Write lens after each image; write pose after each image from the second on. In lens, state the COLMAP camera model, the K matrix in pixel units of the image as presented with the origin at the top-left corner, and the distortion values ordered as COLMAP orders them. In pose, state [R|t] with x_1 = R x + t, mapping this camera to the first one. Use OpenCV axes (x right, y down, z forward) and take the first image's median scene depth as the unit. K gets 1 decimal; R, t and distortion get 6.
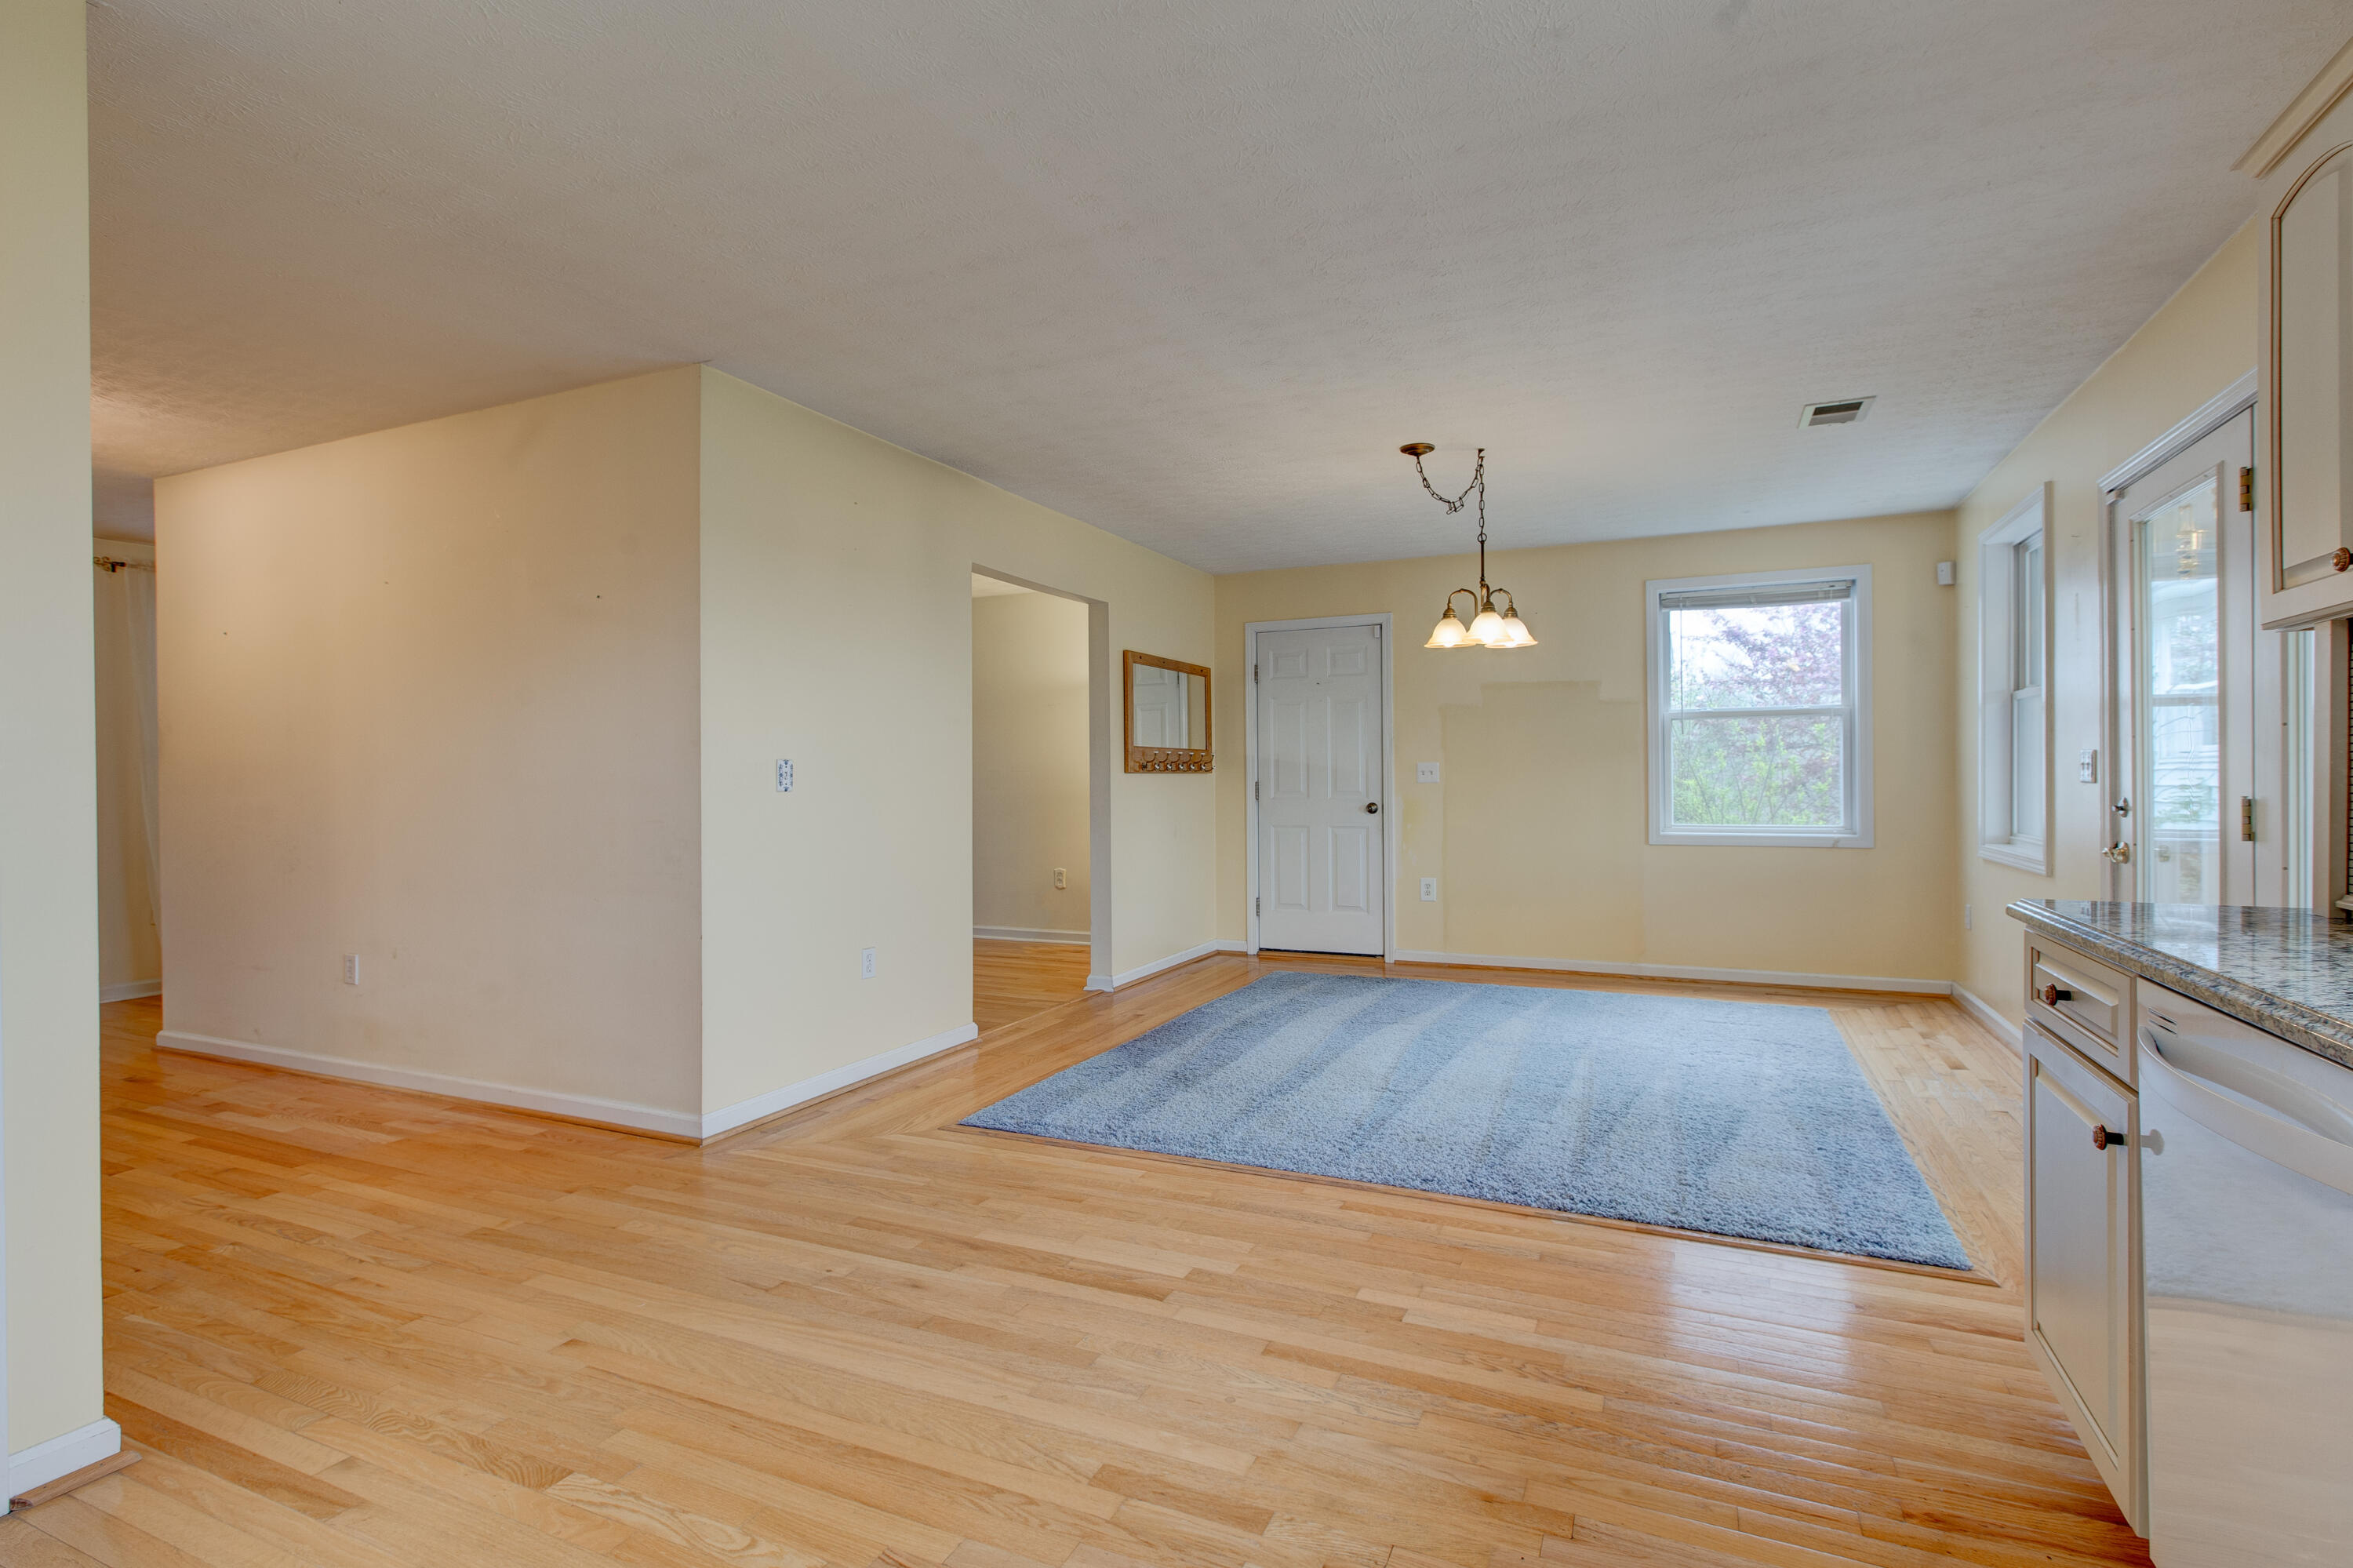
lens RADIAL K [[1068.3, 0, 1179.6], [0, 1068.3, 775.8], [0, 0, 1]] dist [0.002979, 0.000313]
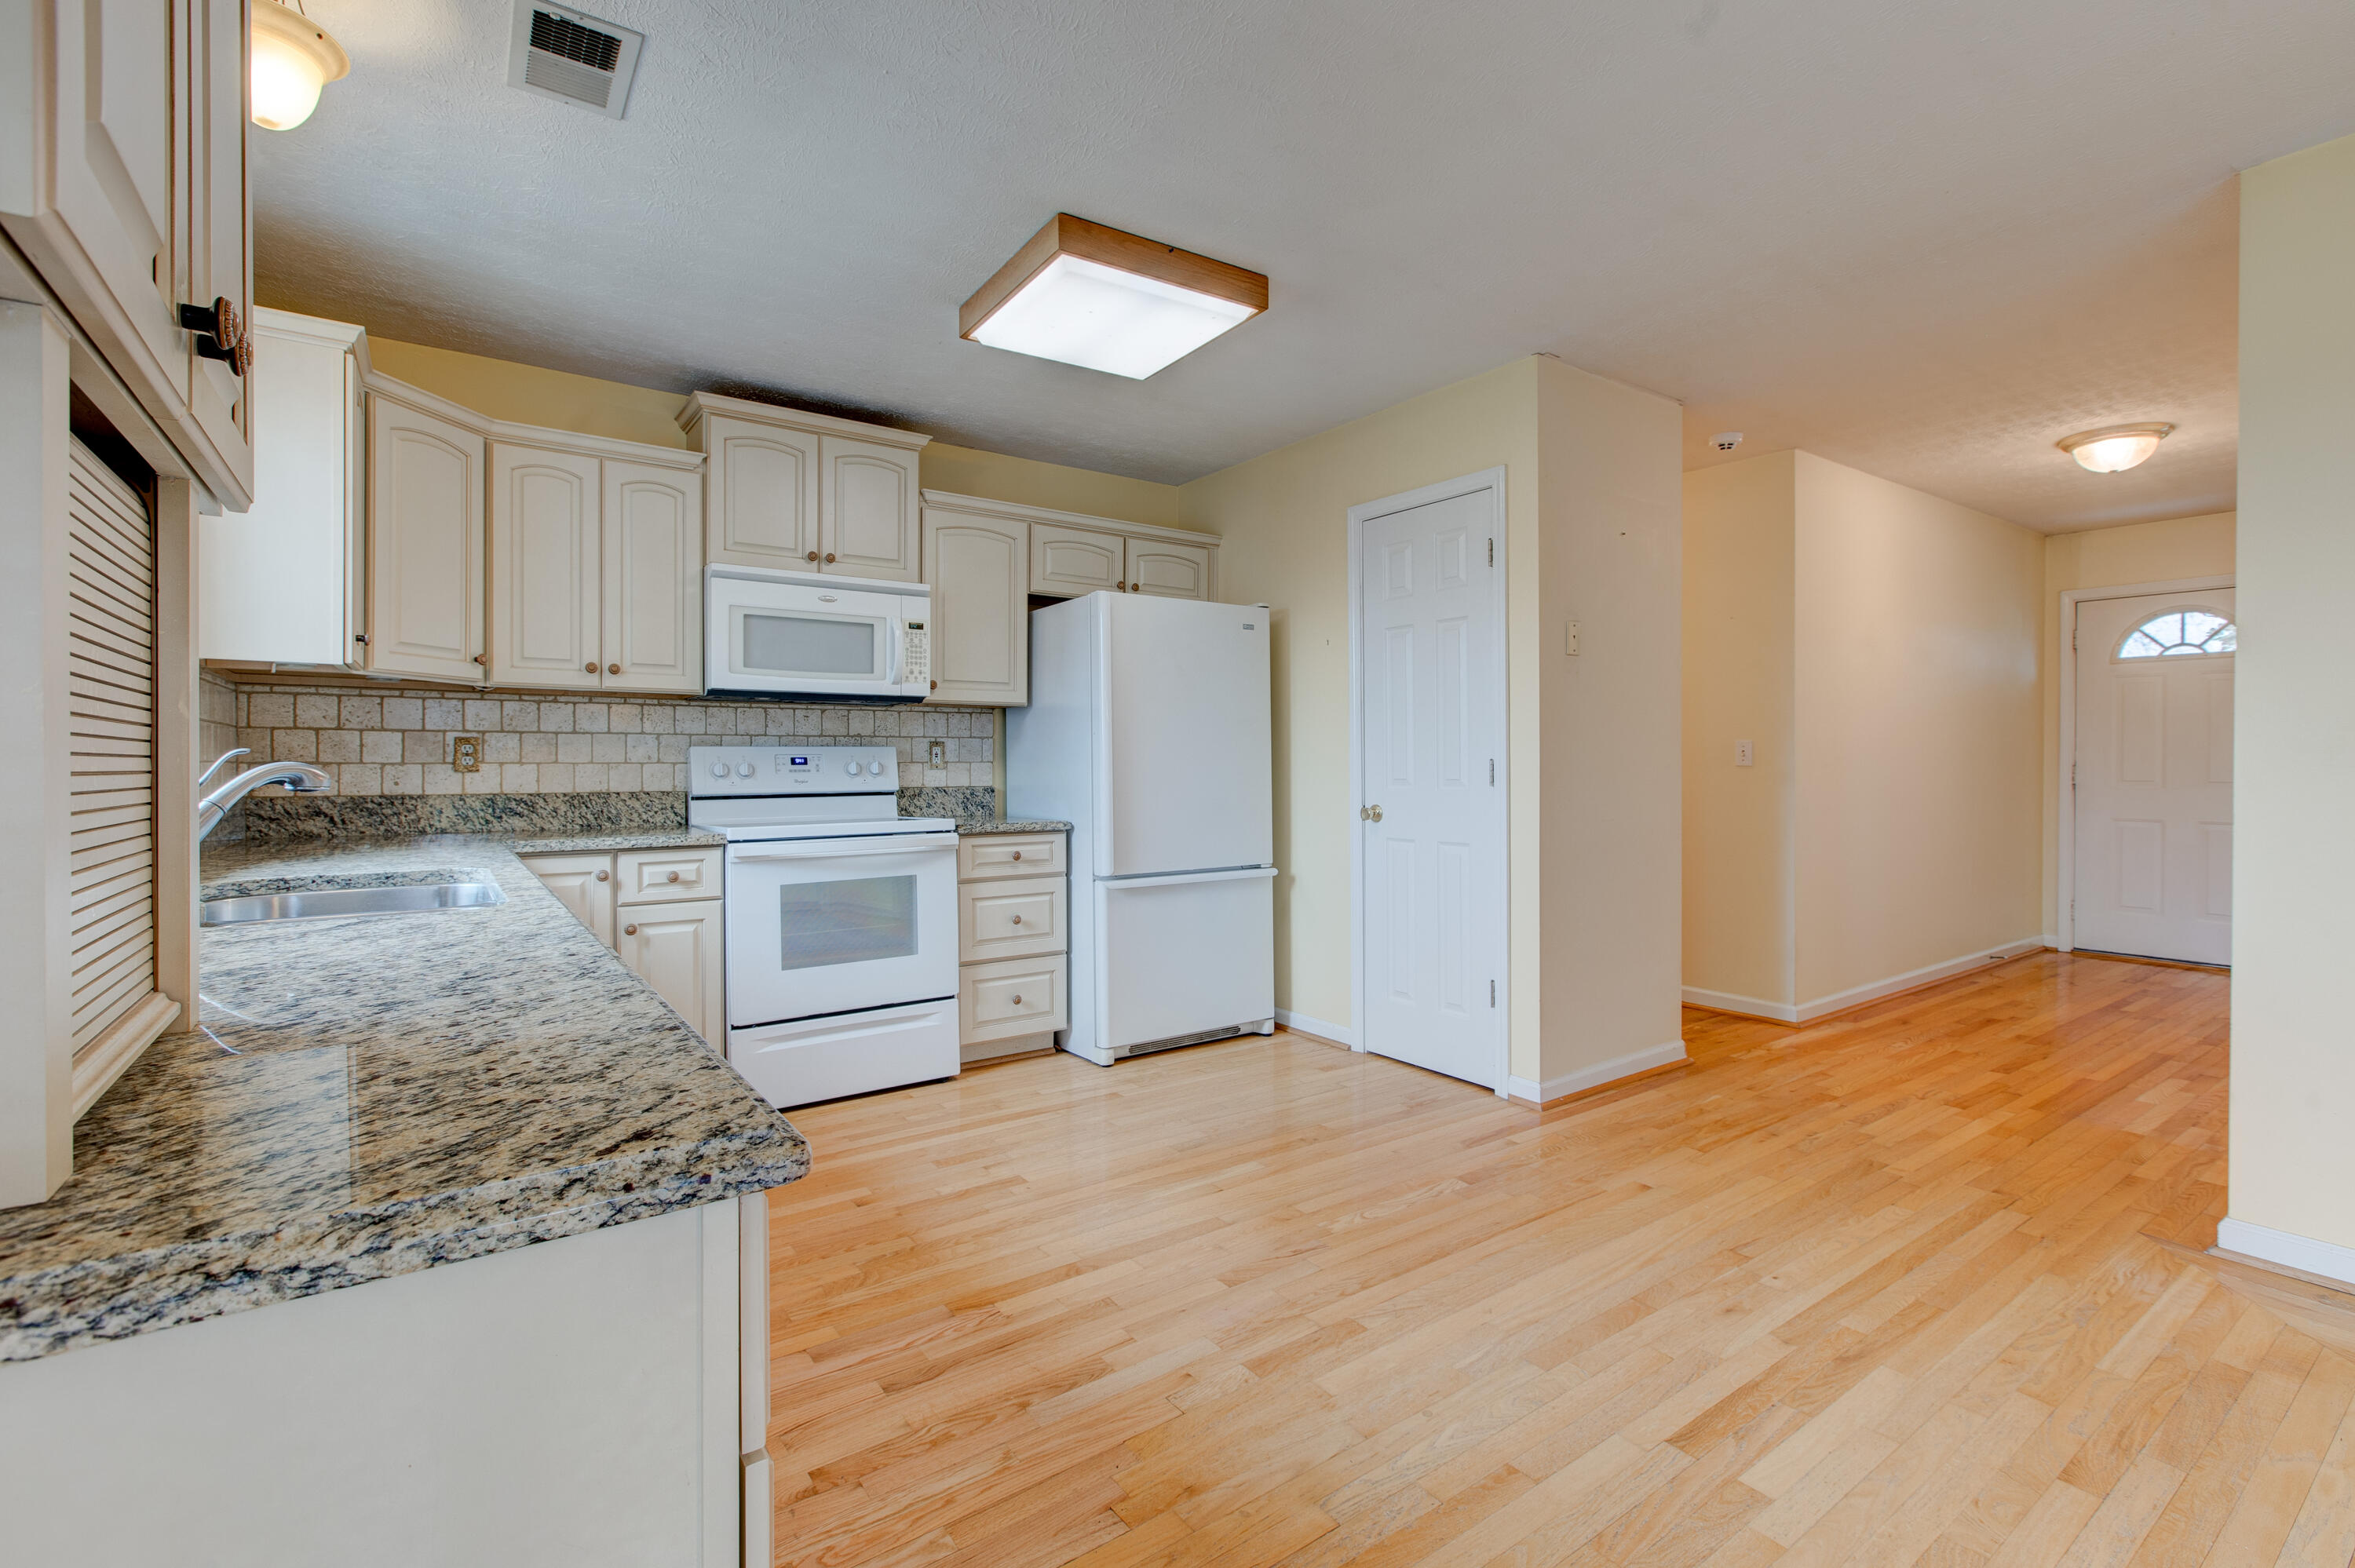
lens RADIAL K [[1069.0, 0, 1180.6], [0, 1069.0, 775.8], [0, 0, 1]] dist [0.002979, 0.000313]
pose [[-0.488598, 0.018698, -0.872309, 0.780281], [0.009848, 0.999825, 0.015915, -0.021283], [0.872453, -0.000814, -0.488697, 0.988038]]
